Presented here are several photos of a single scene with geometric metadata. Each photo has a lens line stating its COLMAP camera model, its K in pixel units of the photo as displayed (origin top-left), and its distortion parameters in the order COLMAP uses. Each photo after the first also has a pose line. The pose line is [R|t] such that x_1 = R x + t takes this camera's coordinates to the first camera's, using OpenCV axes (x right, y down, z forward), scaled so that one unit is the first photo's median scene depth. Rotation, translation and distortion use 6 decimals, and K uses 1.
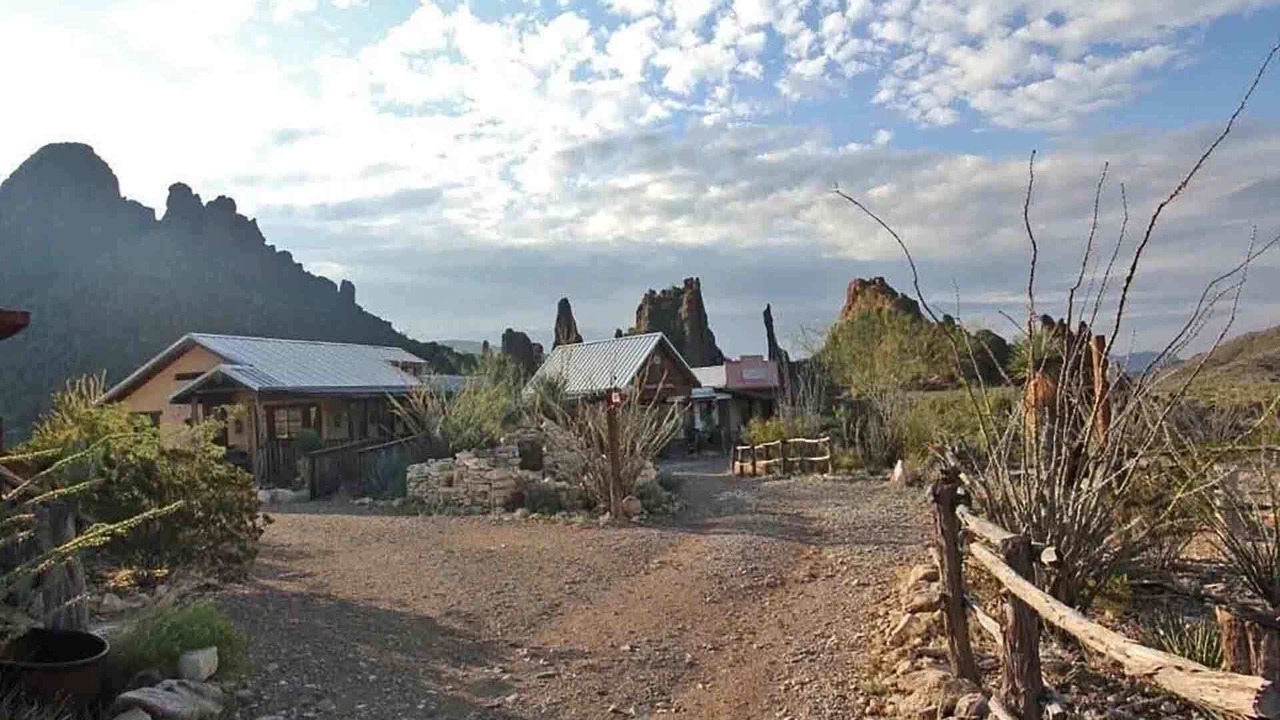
lens RADIAL K [[904.8, 0, 639.1], [0, 904.8, 361.4], [0, 0, 1]] dist [-0.010455, -0.004551]
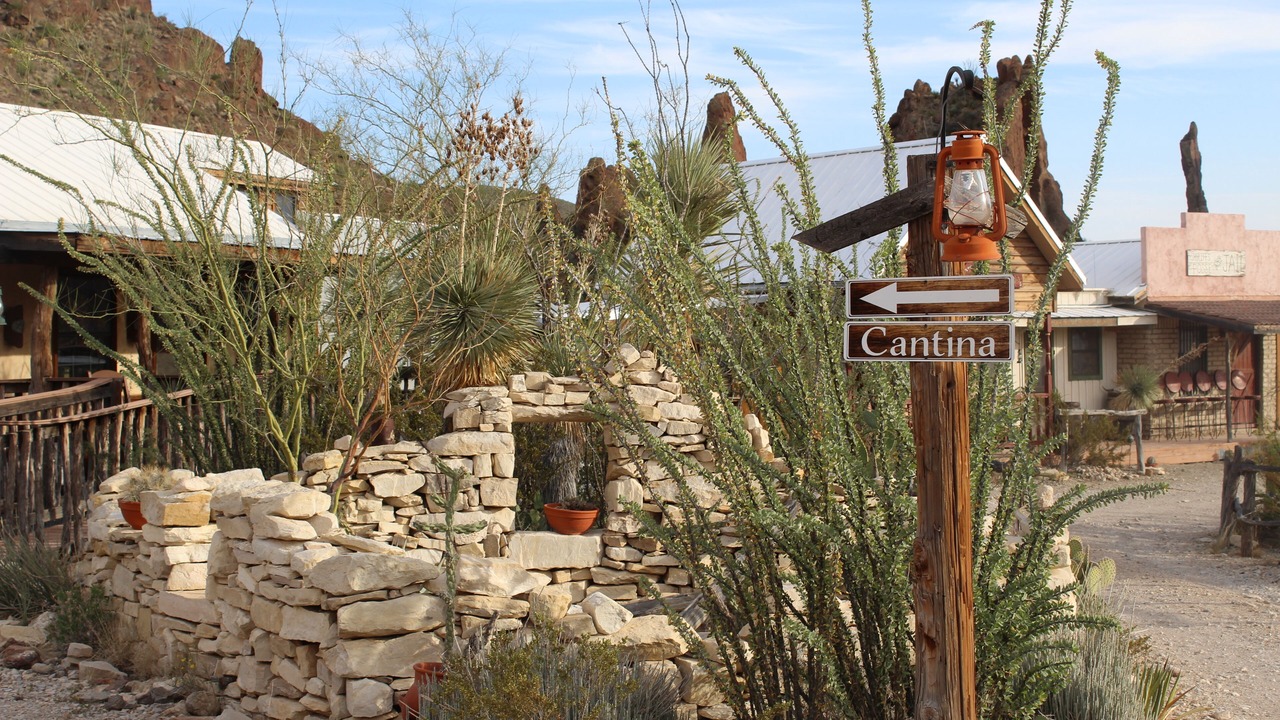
lens RADIAL K [[904.8, 0, 642.8], [0, 904.8, 358.6], [0, 0, 1]] dist [-0.010455, -0.004551]
pose [[0.984279, 0.045541, -0.170646, -0.041261], [-0.038798, 0.998337, 0.042647, 0.046264], [0.172304, -0.035355, 0.984409, 0.598889]]
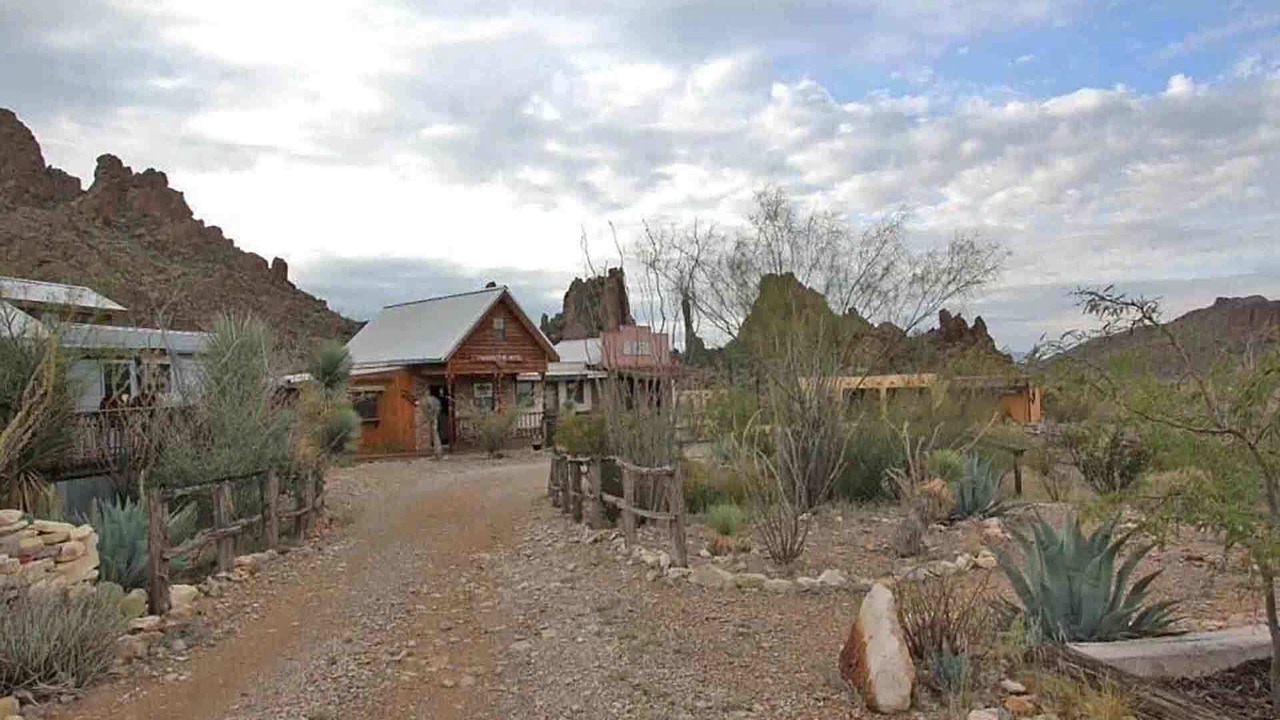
lens RADIAL K [[805.1, 0, 637.0], [0, 805.1, 355.9], [0, 0, 1]] dist [-0.000778, 0.000550]
pose [[0.996777, 0.026770, 0.075617, 0.015772], [-0.027446, 0.999592, 0.007911, 0.003187], [-0.075375, -0.009961, 0.997106, 0.060651]]
